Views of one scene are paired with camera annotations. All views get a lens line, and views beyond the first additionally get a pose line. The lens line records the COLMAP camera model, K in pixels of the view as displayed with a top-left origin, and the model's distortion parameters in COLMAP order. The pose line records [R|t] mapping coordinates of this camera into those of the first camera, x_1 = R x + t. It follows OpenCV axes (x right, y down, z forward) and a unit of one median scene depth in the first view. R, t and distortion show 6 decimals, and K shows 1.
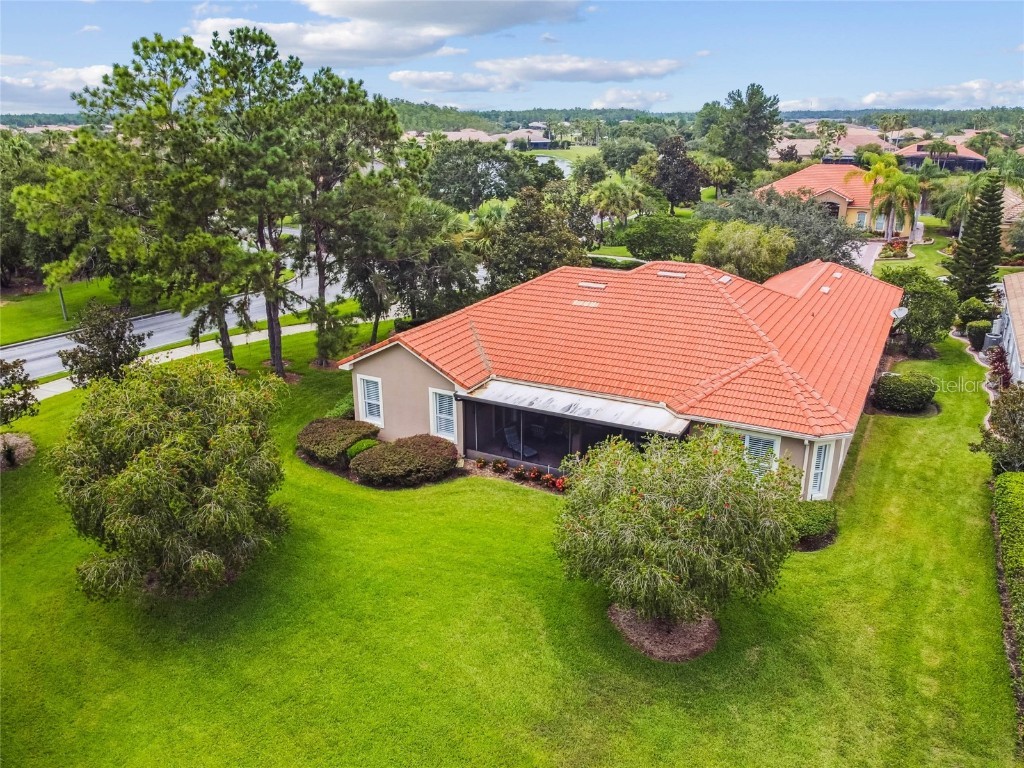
lens RADIAL K [[792.7, 0, 512.0], [0, 792.7, 384.0], [0, 0, 1]] dist [-0.007240, 0.003101]
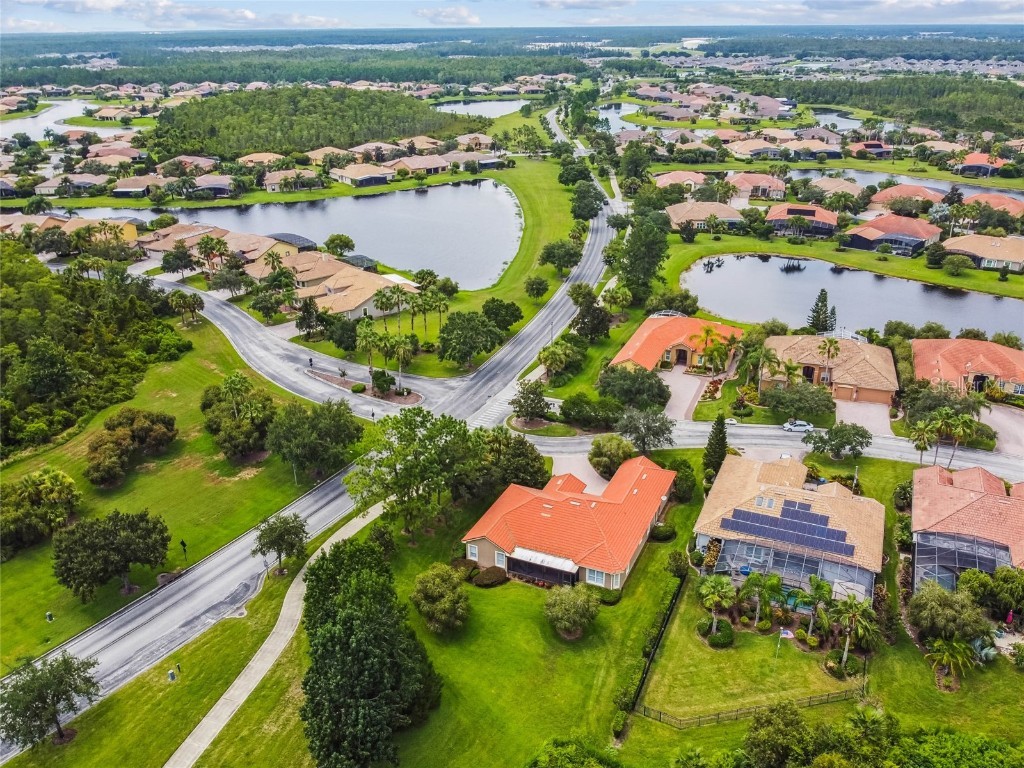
lens RADIAL K [[824.7, 0, 512.0], [0, 824.7, 384.0], [0, 0, 1]] dist [-0.007487, 0.005964]
pose [[0.997070, -0.033578, 0.068732, -0.257062], [0.028045, 0.996405, 0.079947, -0.957155], [-0.071169, -0.077785, 0.994427, -2.259866]]
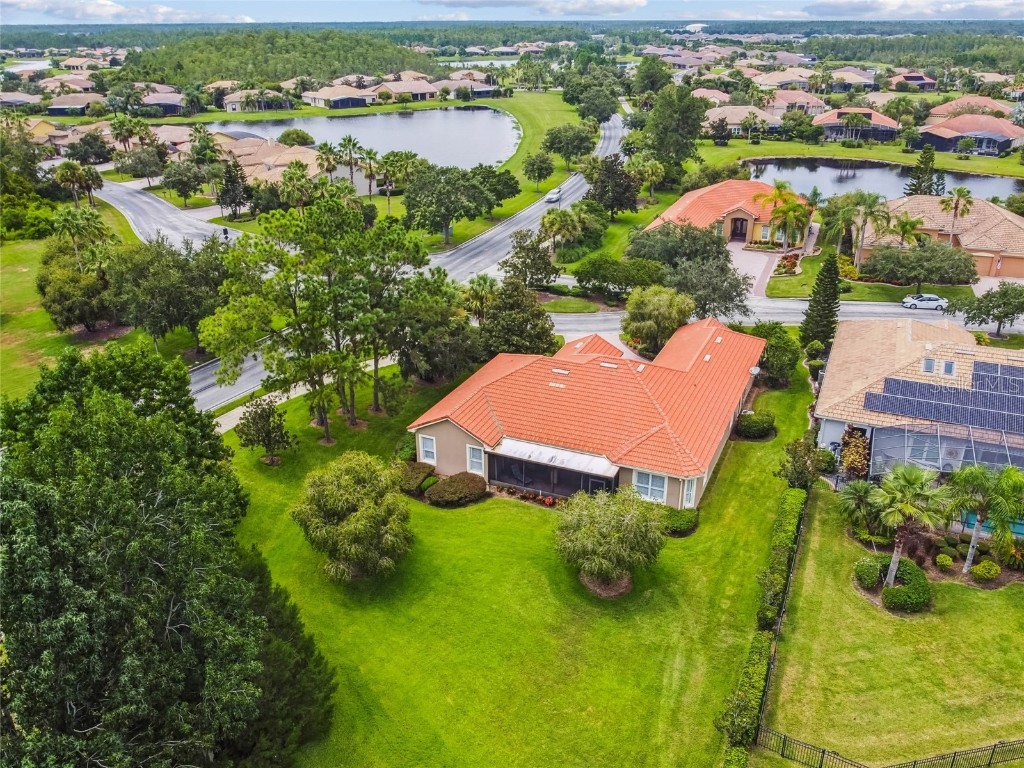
lens RADIAL K [[824.7, 0, 512.0], [0, 824.7, 384.0], [0, 0, 1]] dist [-0.007487, 0.005964]
pose [[0.997068, -0.031341, 0.069808, -0.138495], [0.025191, 0.995864, 0.087296, -0.297519], [-0.072255, -0.085281, 0.993734, -0.795984]]
